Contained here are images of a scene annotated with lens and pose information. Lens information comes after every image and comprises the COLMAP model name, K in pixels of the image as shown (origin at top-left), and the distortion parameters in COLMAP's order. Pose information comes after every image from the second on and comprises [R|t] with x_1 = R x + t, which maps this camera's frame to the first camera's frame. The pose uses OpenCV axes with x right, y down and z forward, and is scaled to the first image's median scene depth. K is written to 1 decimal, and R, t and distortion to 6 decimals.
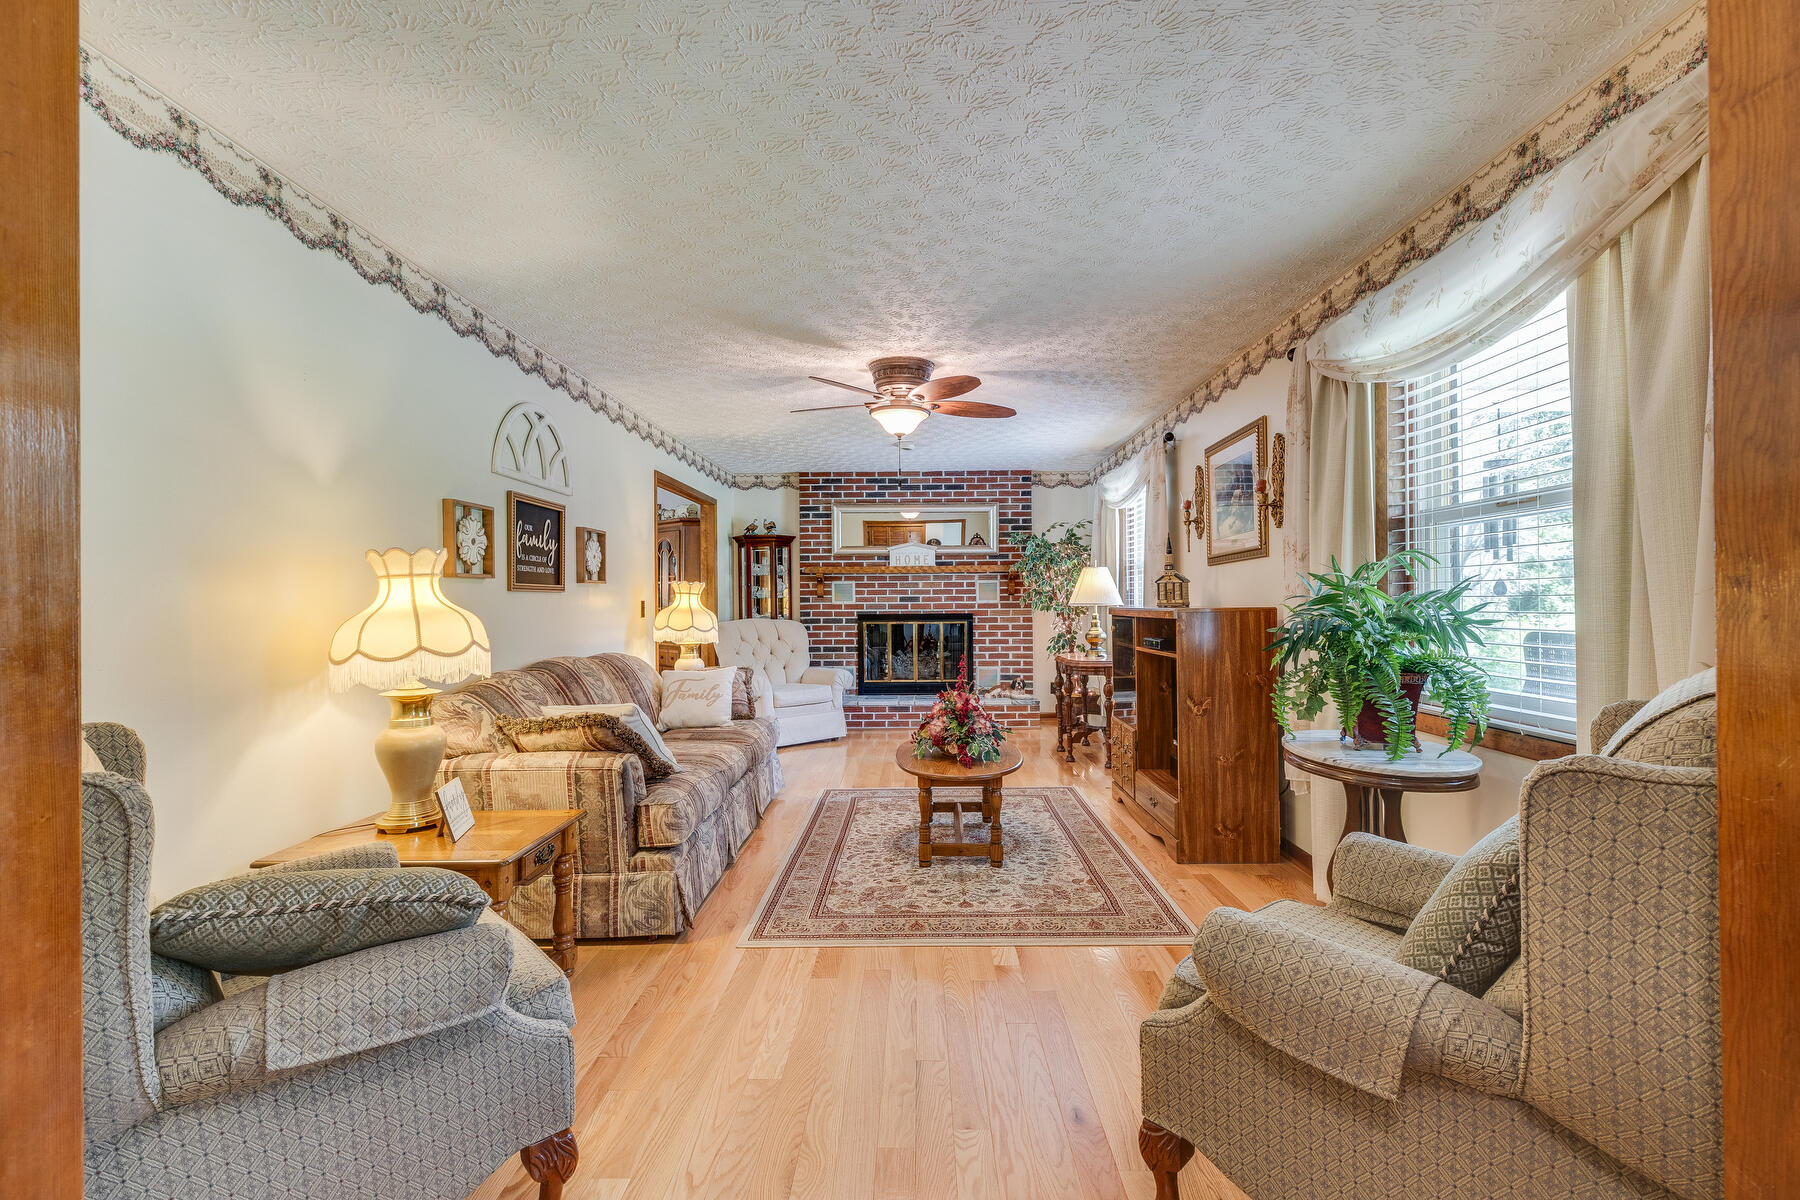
lens RADIAL K [[809.6, 0, 900.0], [0, 809.6, 600.0], [0, 0, 1]] dist [0.000207, -0.000083]
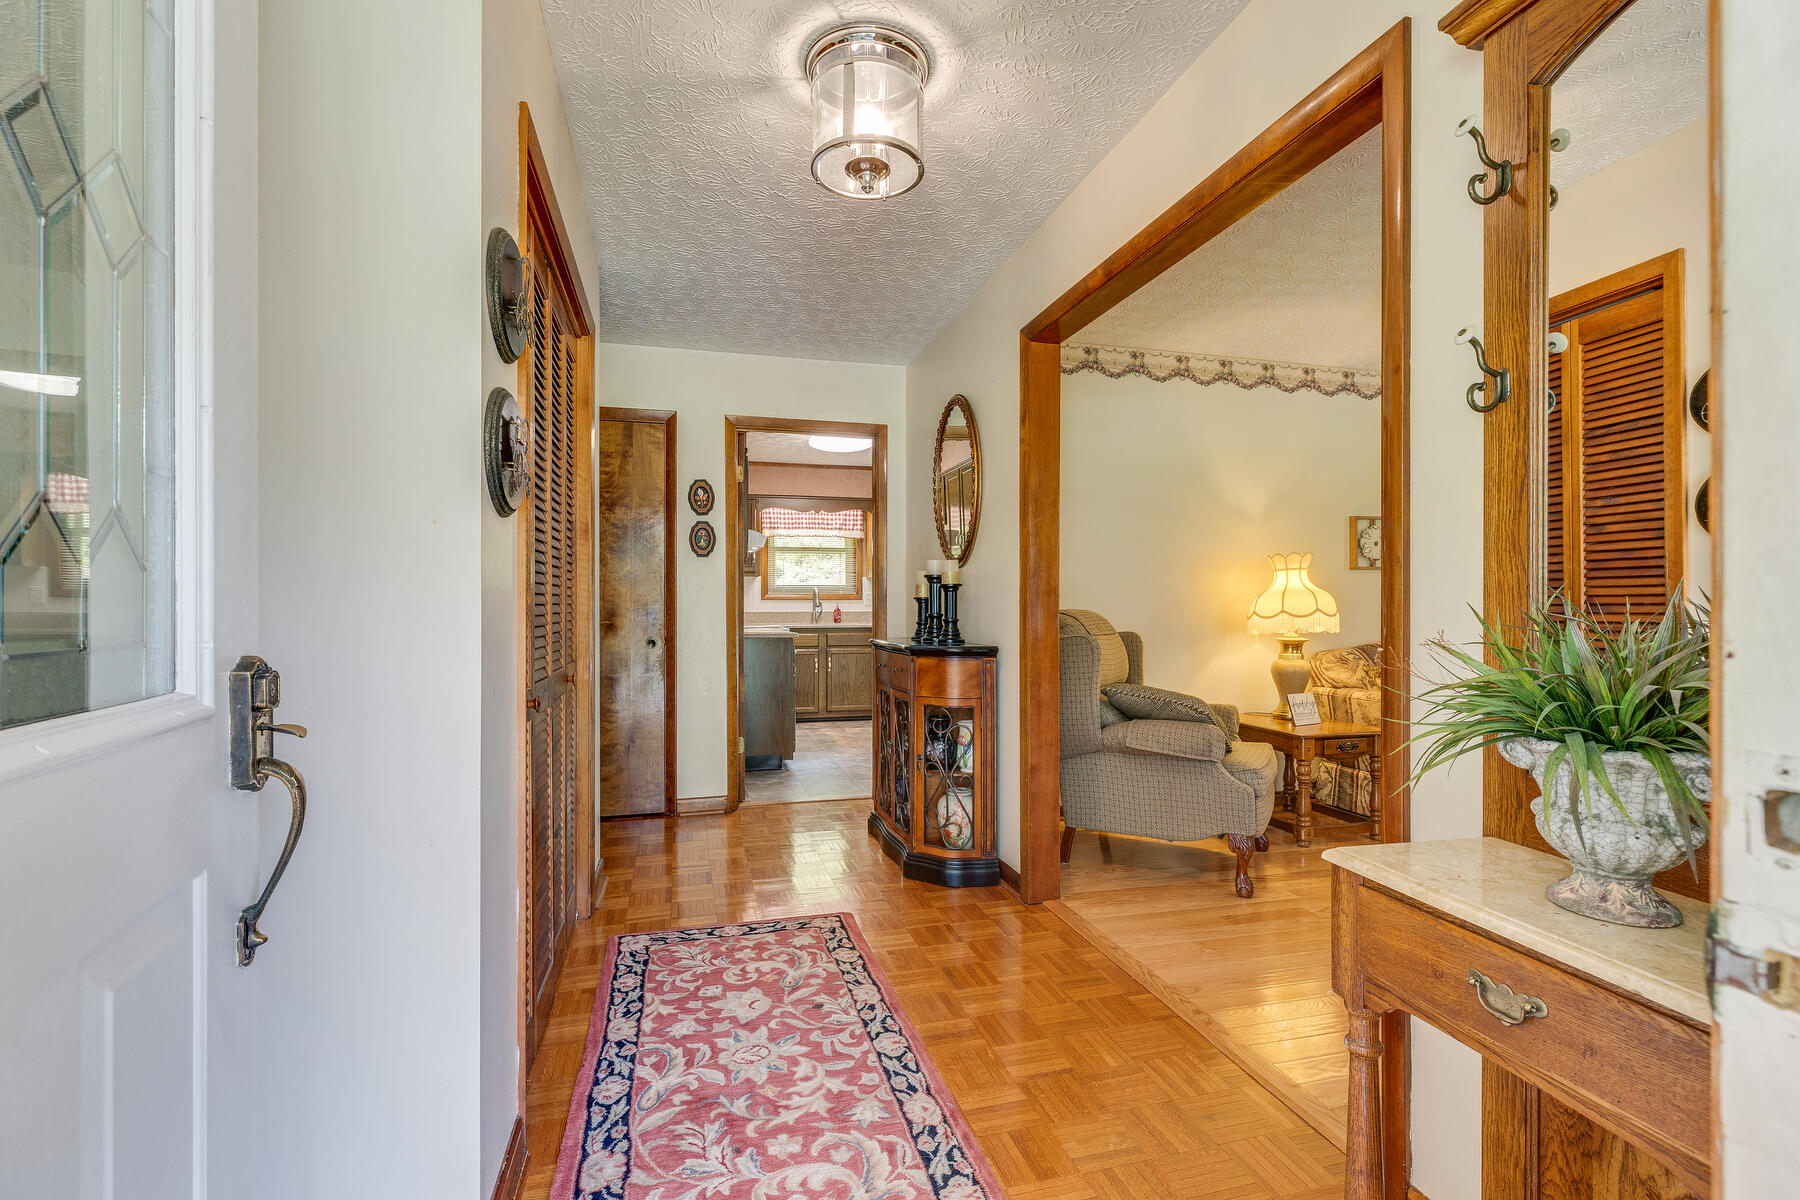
lens RADIAL K [[809.6, 0, 900.0], [0, 809.6, 600.0], [0, 0, 1]] dist [0.000207, -0.000083]
pose [[0.285306, 0.007412, -0.958408, 0.784804], [-0.002460, 0.999972, 0.007001, 0.023248], [0.958433, 0.000360, 0.285316, -0.262418]]
